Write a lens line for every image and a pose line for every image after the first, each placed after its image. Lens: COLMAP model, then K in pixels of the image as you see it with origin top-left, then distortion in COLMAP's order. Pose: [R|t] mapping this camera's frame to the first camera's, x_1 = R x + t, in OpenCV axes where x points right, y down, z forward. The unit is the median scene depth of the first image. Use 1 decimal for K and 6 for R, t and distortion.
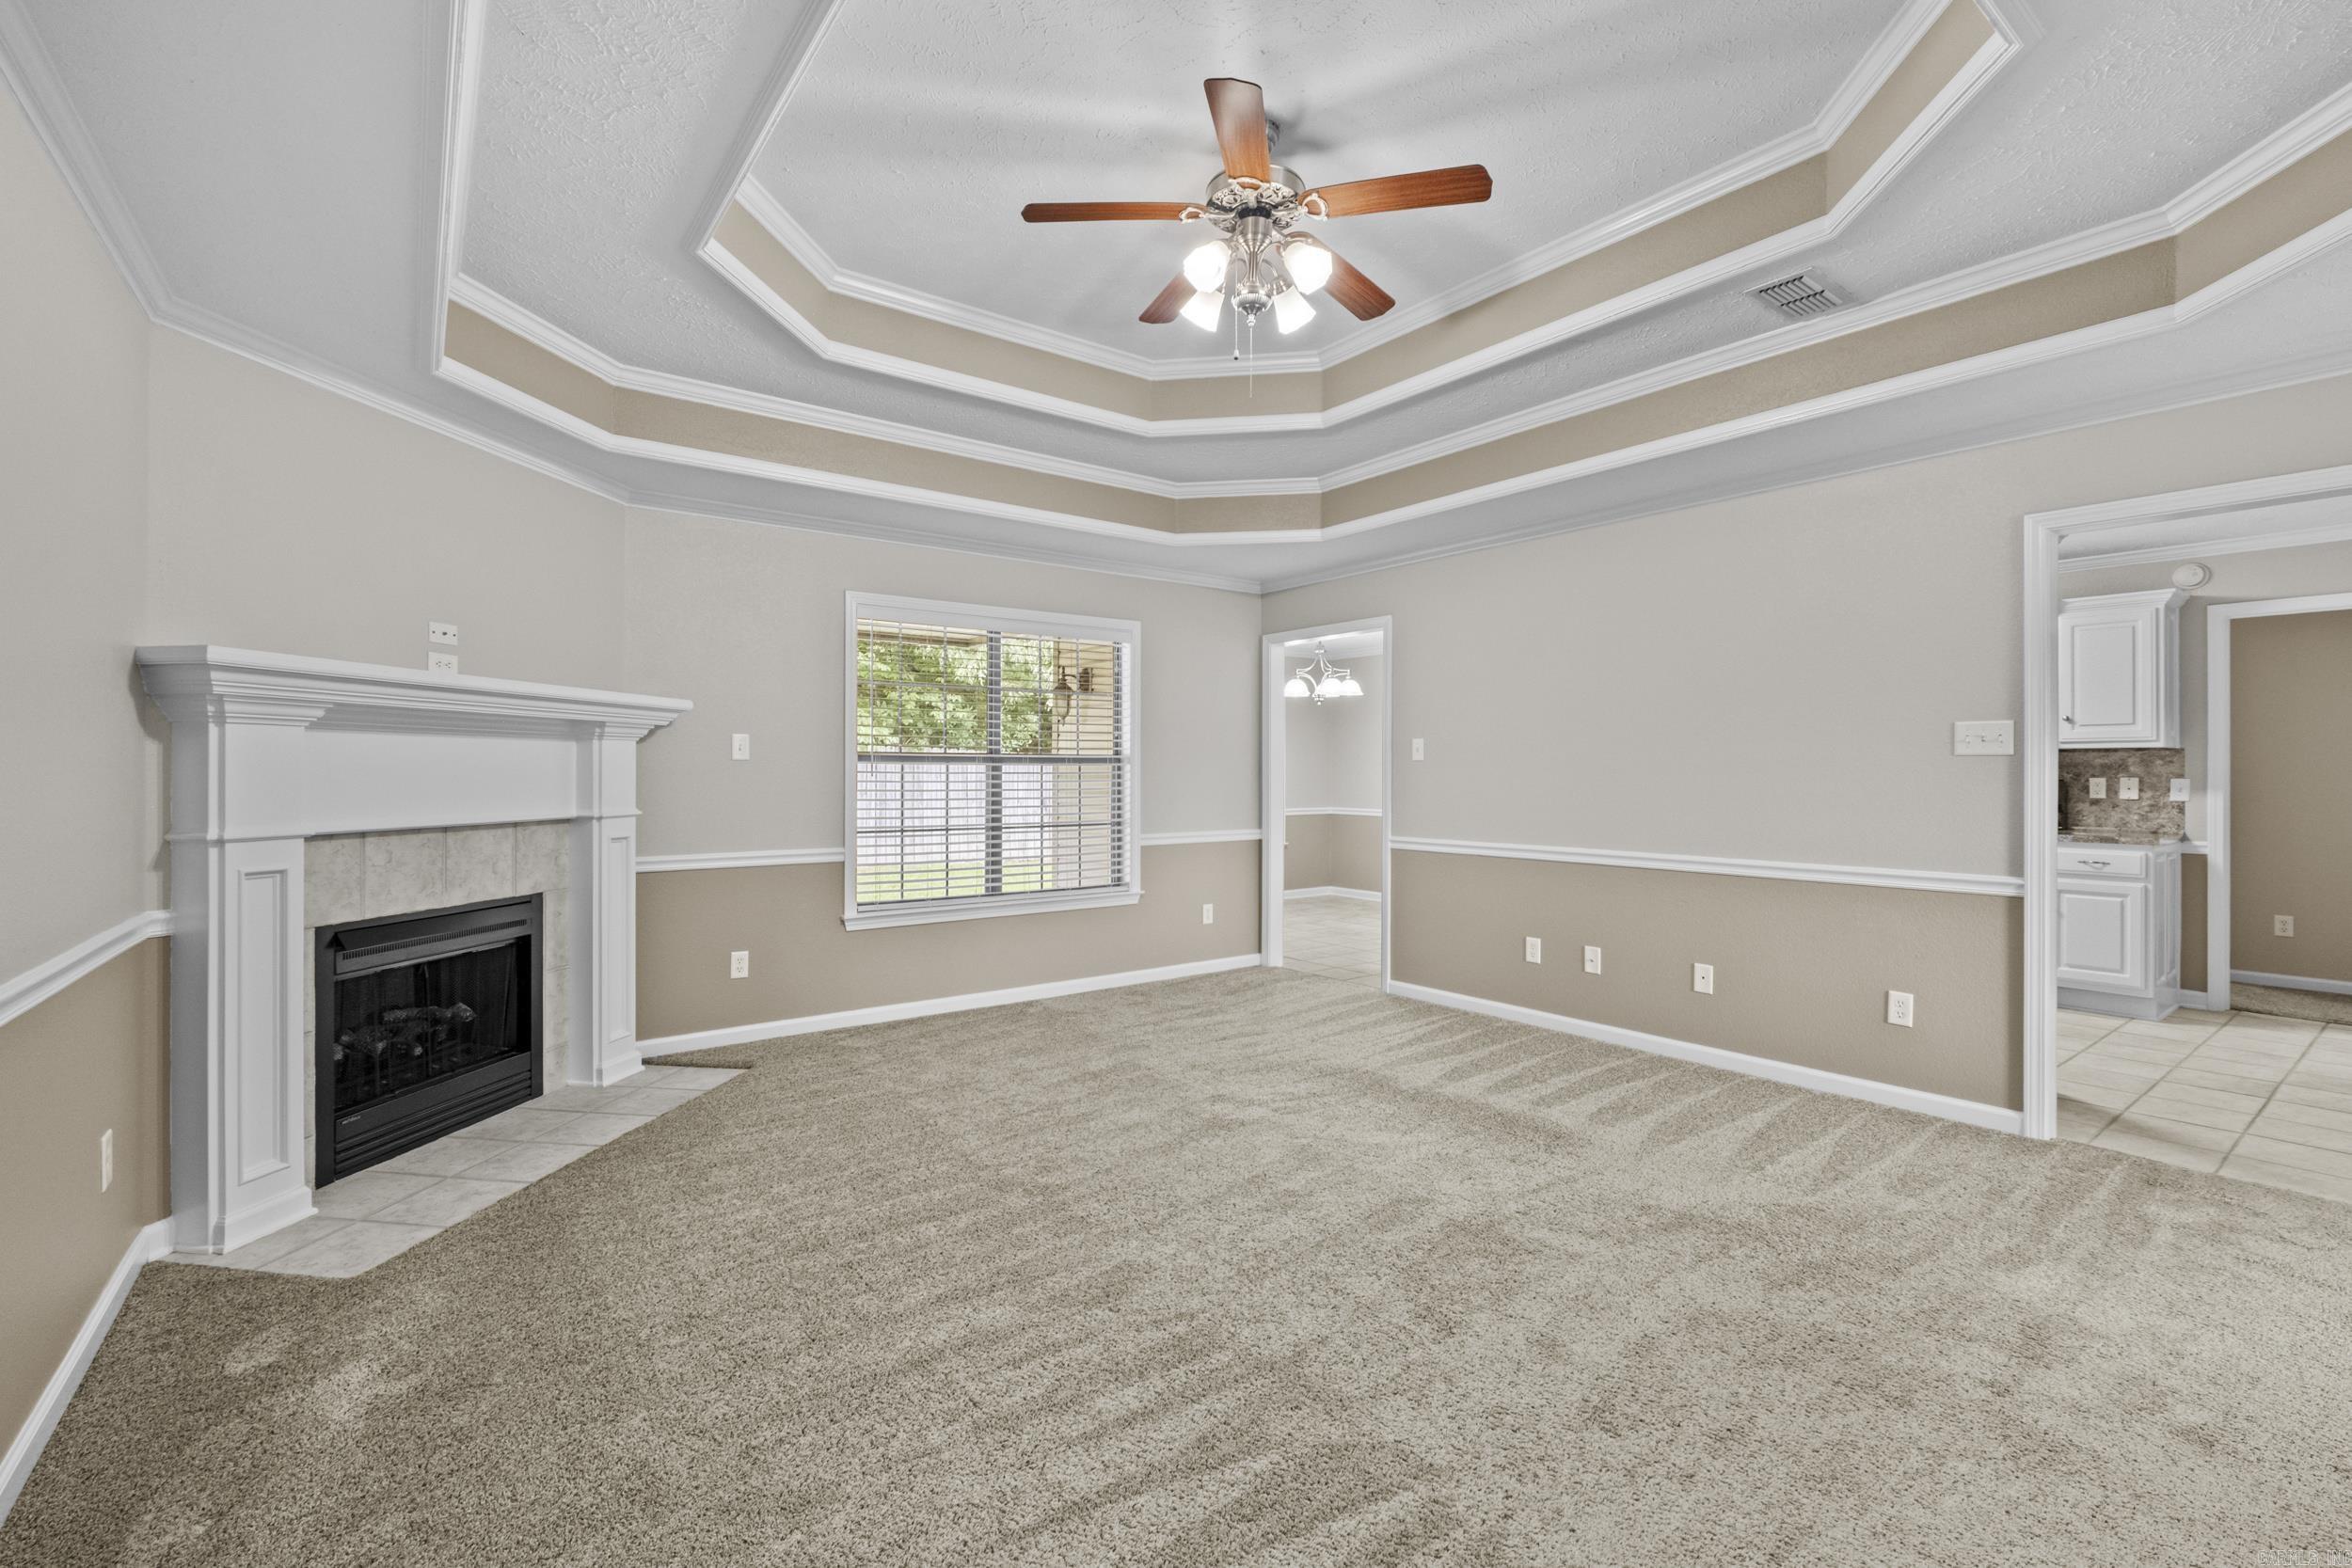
lens RADIAL K [[1019.8, 0, 1184.7], [0, 1019.8, 772.4], [0, 0, 1]] dist [0.002228, -0.001595]
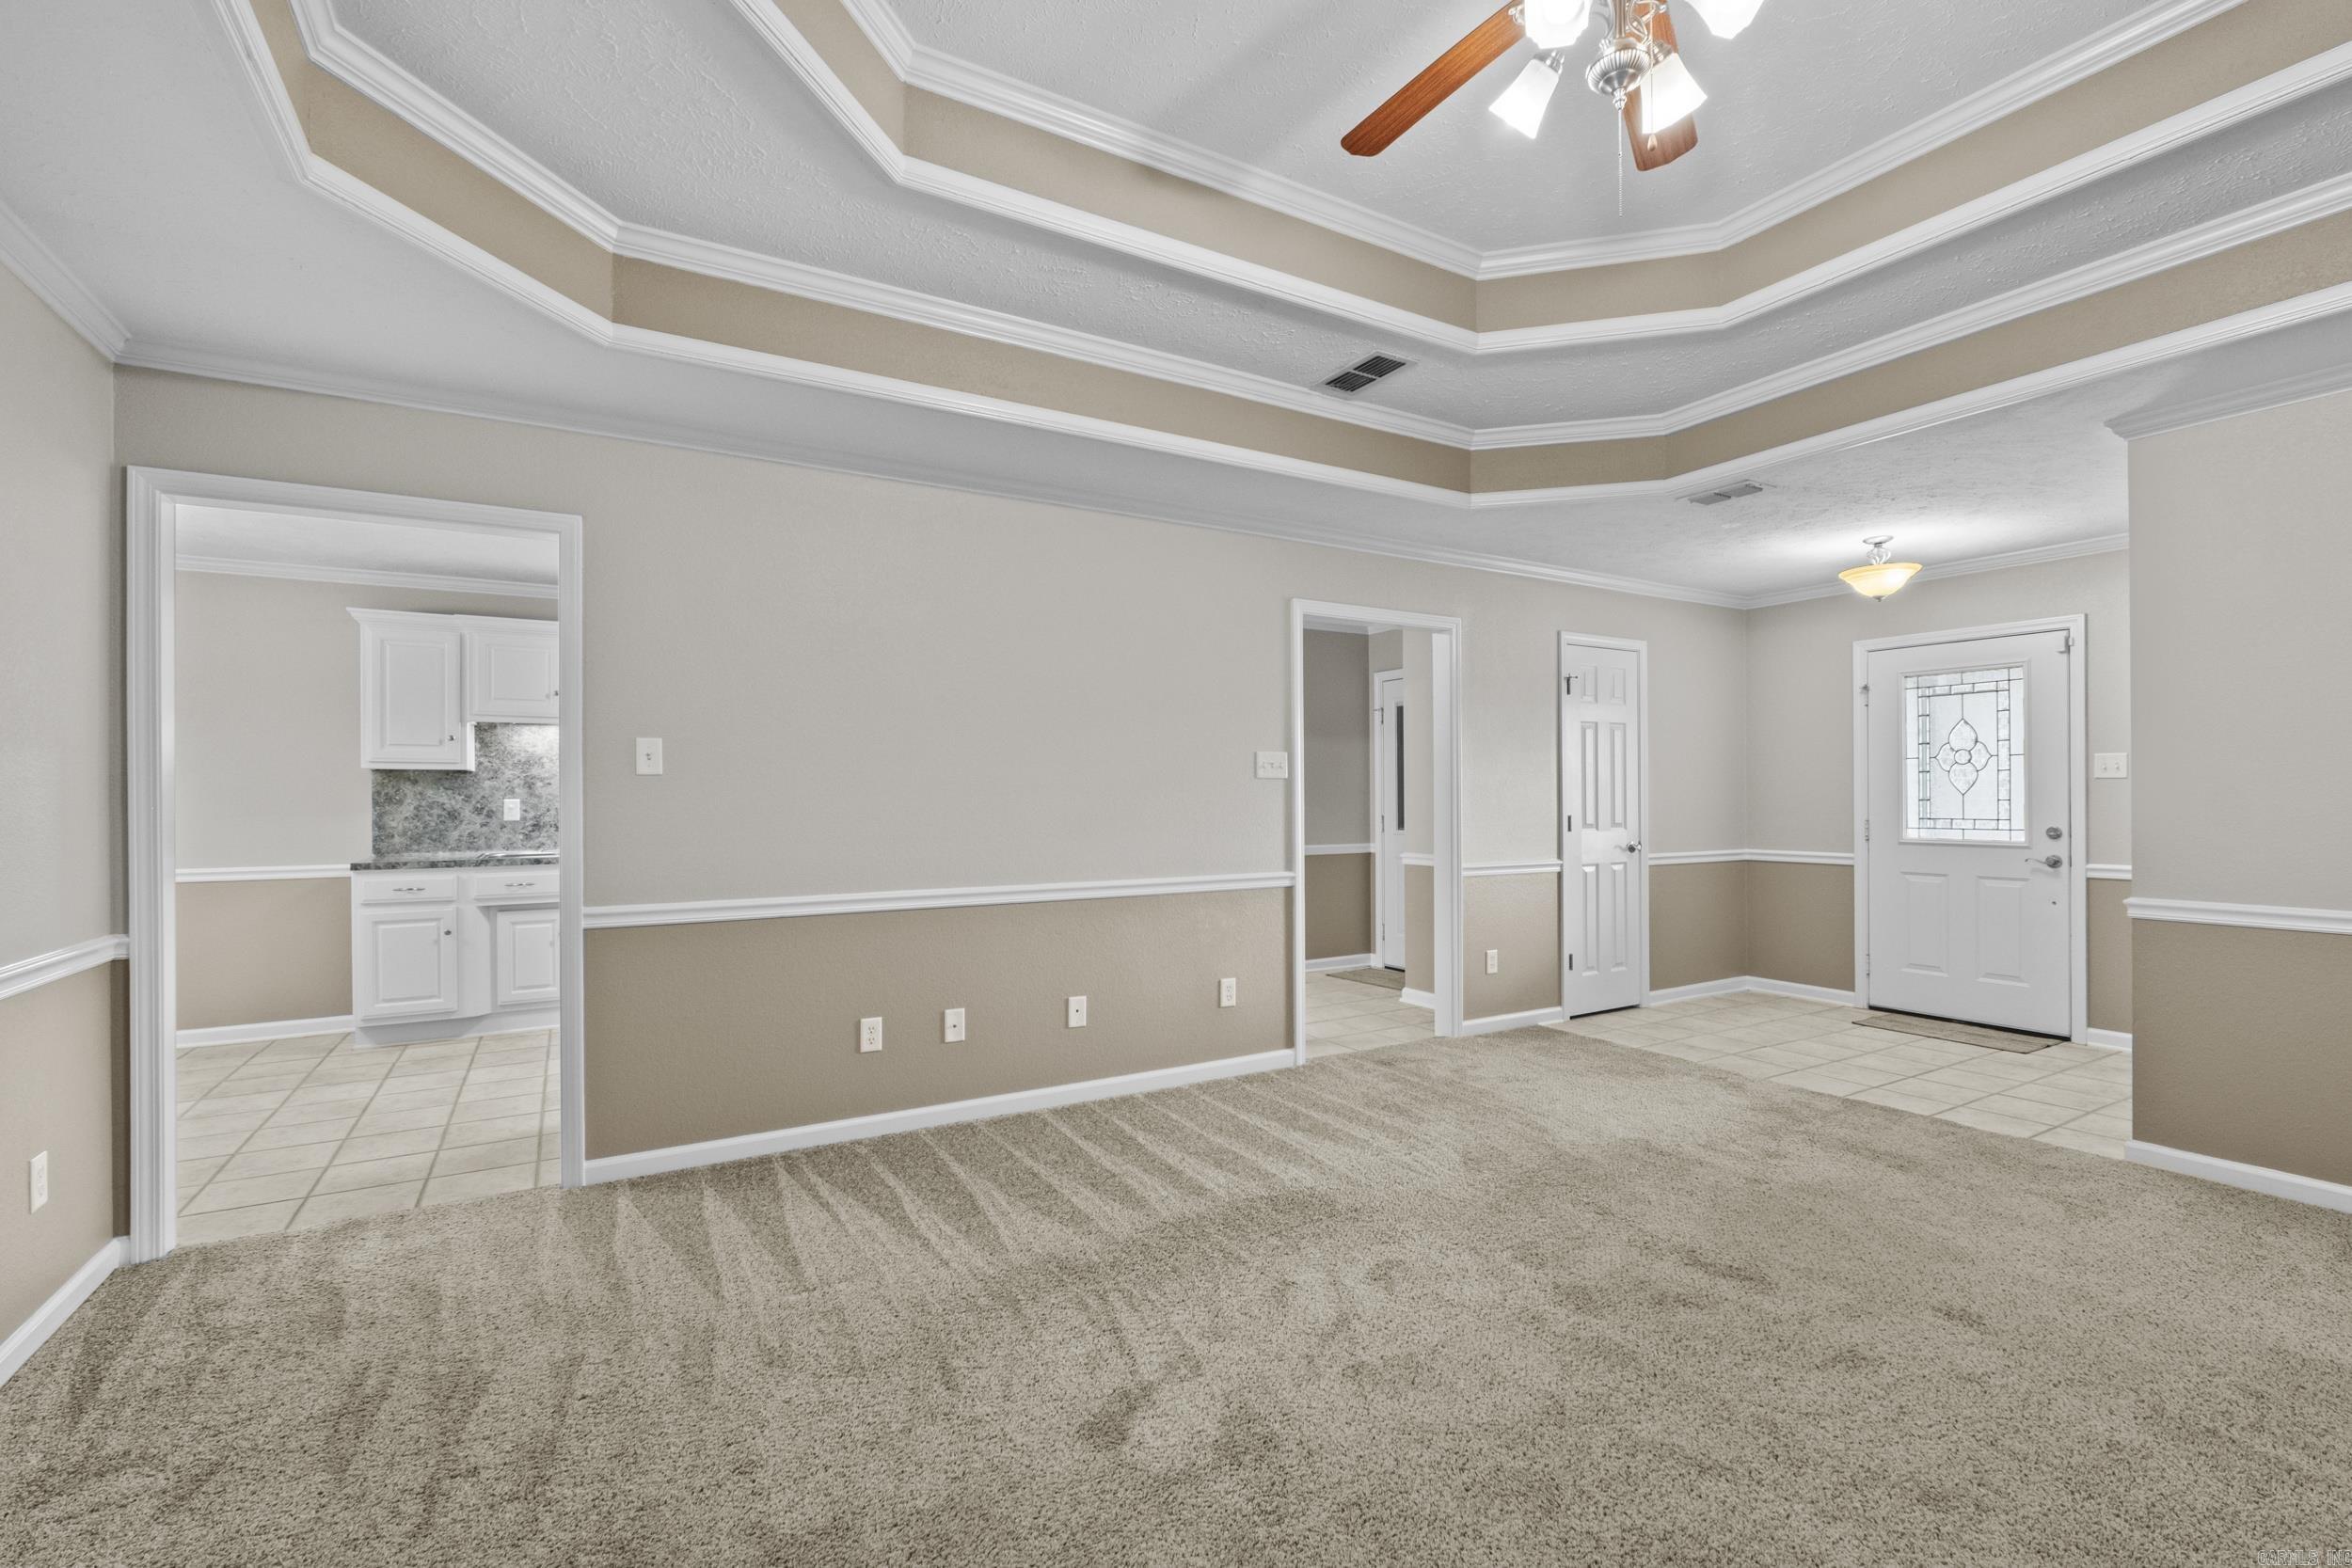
lens RADIAL K [[1019.8, 0, 1167.1], [0, 1019.8, 800.4], [0, 0, 1]] dist [0.002228, -0.001595]
pose [[0.134034, -0.007347, 0.990950, -0.475644], [0.004368, 0.999967, 0.006823, 0.000996], [-0.990967, 0.003414, 0.134061, 0.909232]]
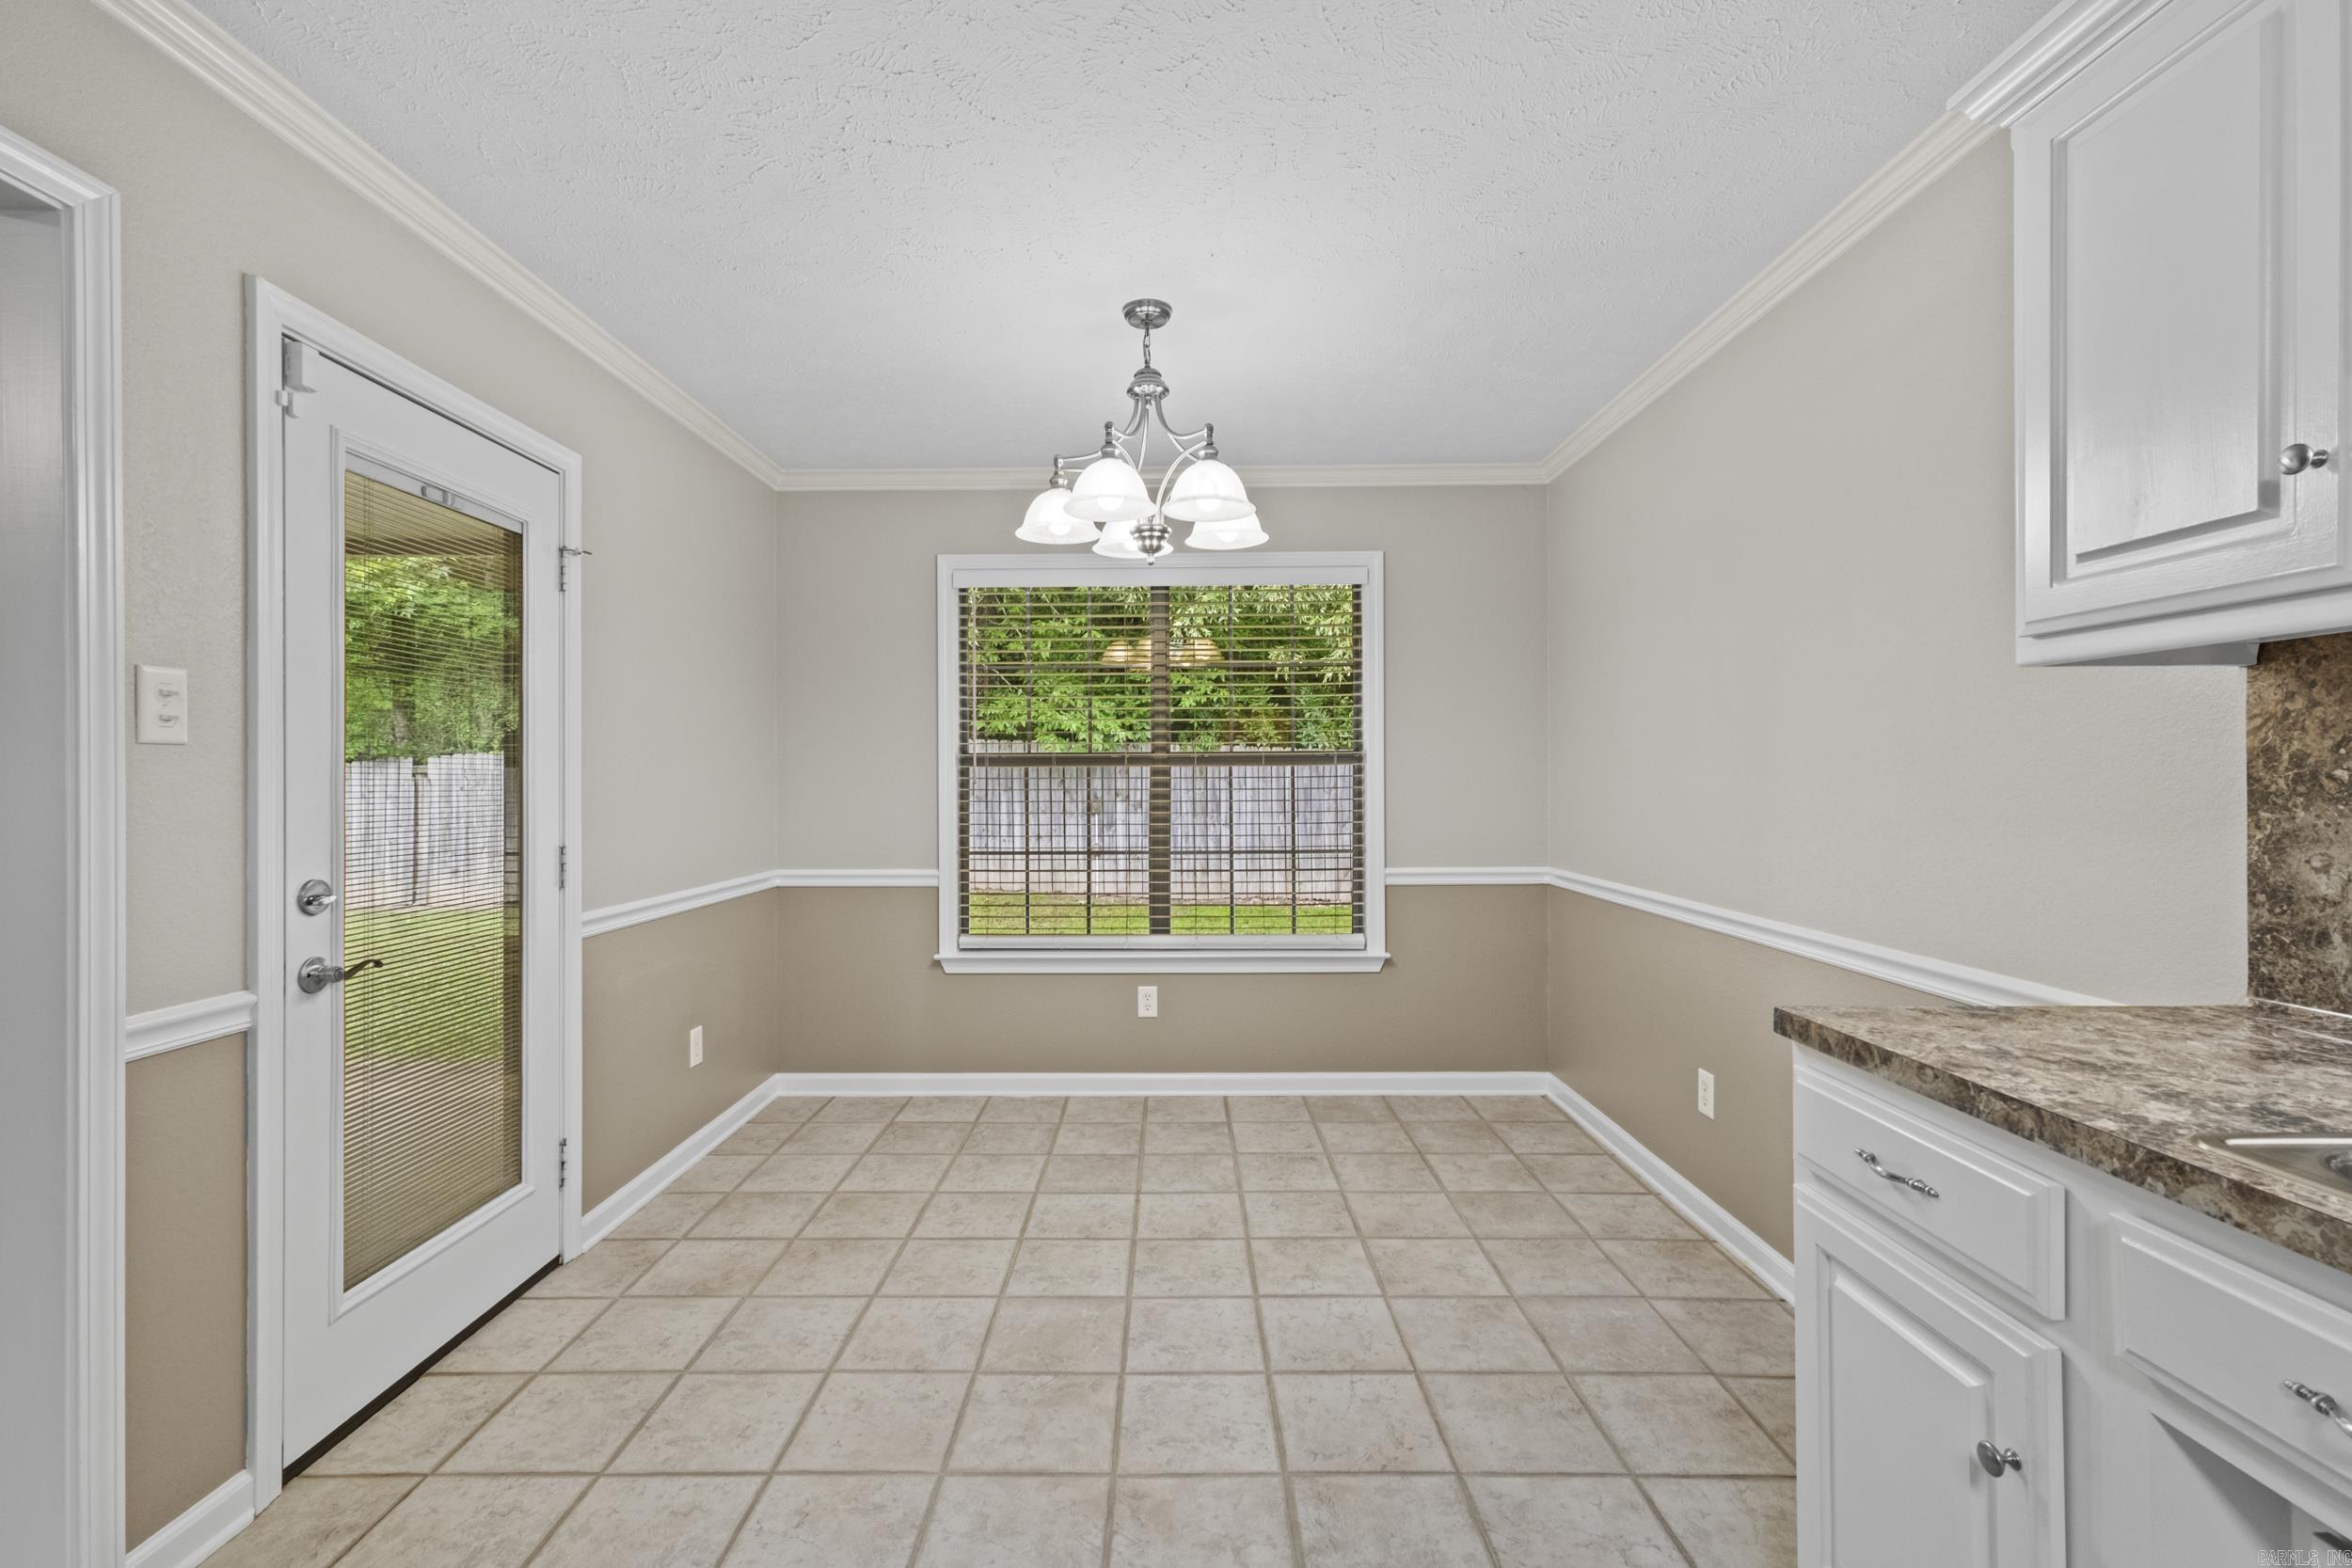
lens RADIAL K [[1019.8, 0, 1171.3], [0, 1019.8, 784.6], [0, 0, 1]] dist [0.002228, -0.001595]
pose [[0.786990, -0.003862, -0.616954, 4.828139], [0.007540, 0.999966, 0.003358, 0.004723], [0.616920, -0.007294, 0.786992, 4.356465]]
